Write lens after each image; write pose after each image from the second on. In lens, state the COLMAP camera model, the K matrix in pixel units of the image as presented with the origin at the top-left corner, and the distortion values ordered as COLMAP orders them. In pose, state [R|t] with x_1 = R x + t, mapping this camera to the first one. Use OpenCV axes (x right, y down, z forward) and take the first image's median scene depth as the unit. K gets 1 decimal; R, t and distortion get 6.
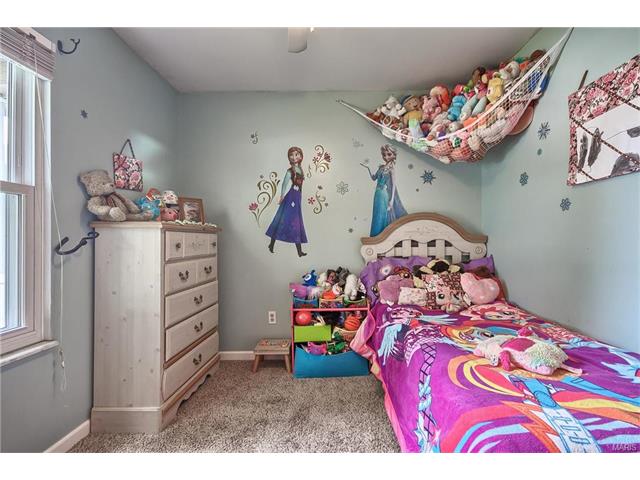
lens RADIAL K [[298.5, 0, 326.6], [0, 298.5, 239.0], [0, 0, 1]] dist [0.001828, 0.000853]
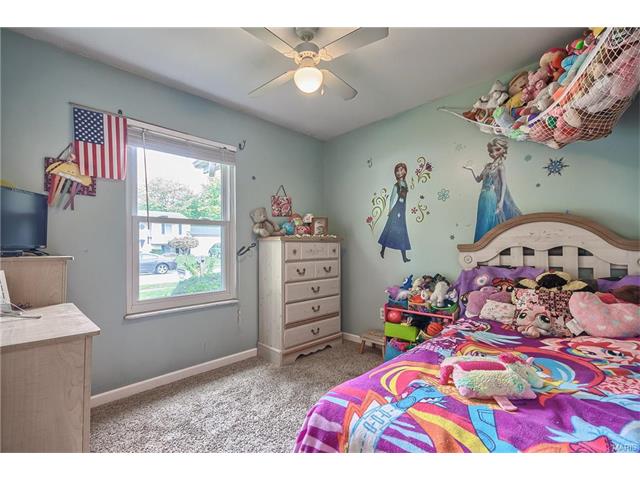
lens RADIAL K [[298.5, 0, 326.6], [0, 298.5, 239.0], [0, 0, 1]] dist [0.001828, 0.000853]
pose [[0.699456, -0.019927, -0.714398, 0.519172], [0.007716, 0.999763, -0.020333, -0.006116], [0.714634, 0.008710, 0.699445, 0.027798]]
